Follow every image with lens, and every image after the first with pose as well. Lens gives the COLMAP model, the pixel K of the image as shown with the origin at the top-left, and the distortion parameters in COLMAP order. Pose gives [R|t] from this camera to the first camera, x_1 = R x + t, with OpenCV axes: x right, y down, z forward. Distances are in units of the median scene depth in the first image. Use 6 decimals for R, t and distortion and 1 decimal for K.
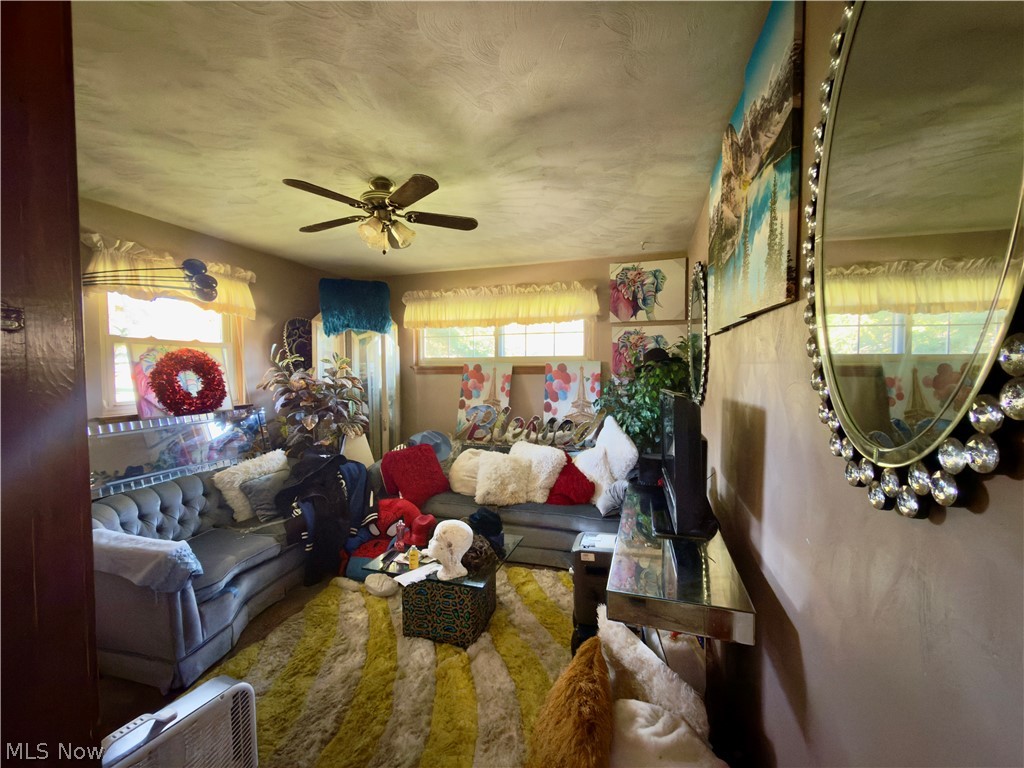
lens RADIAL K [[406.5, 0, 514.6], [0, 406.5, 383.3], [0, 0, 1]] dist [-0.000496, 0.000479]
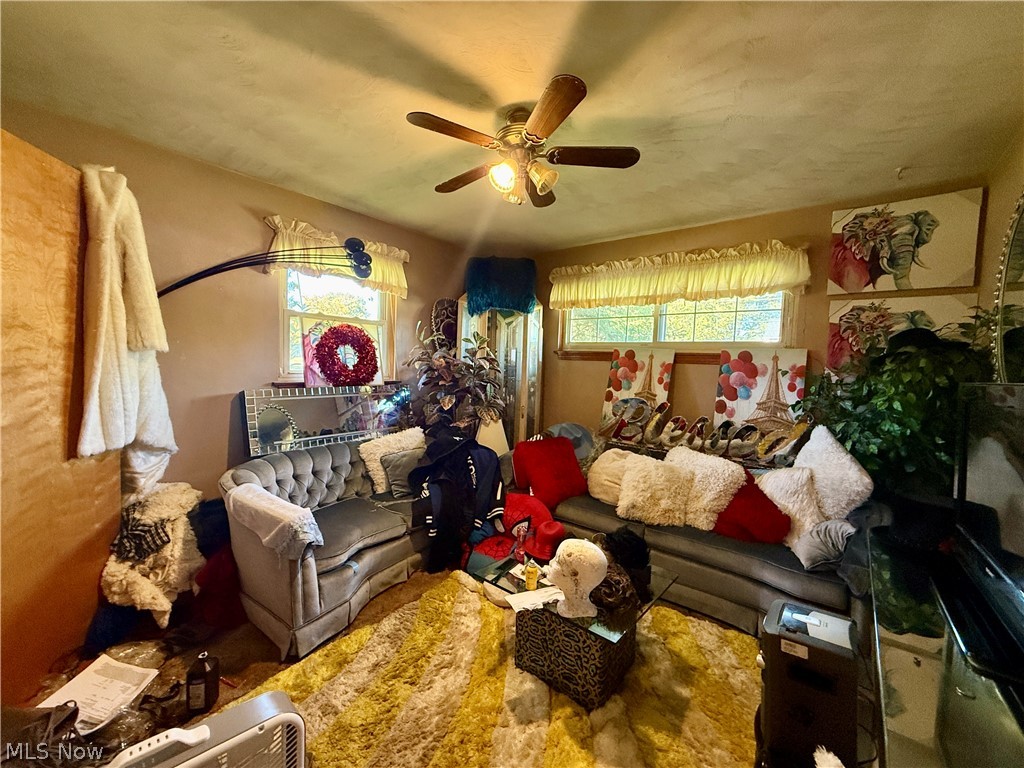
lens RADIAL K [[406.5, 0, 508.5], [0, 406.5, 384.5], [0, 0, 1]] dist [-0.000496, 0.000479]
pose [[0.925368, 0.057914, -0.374620, -0.006827], [-0.051975, 0.998311, 0.025947, 0.021760], [0.375490, -0.004539, 0.926815, 0.163495]]
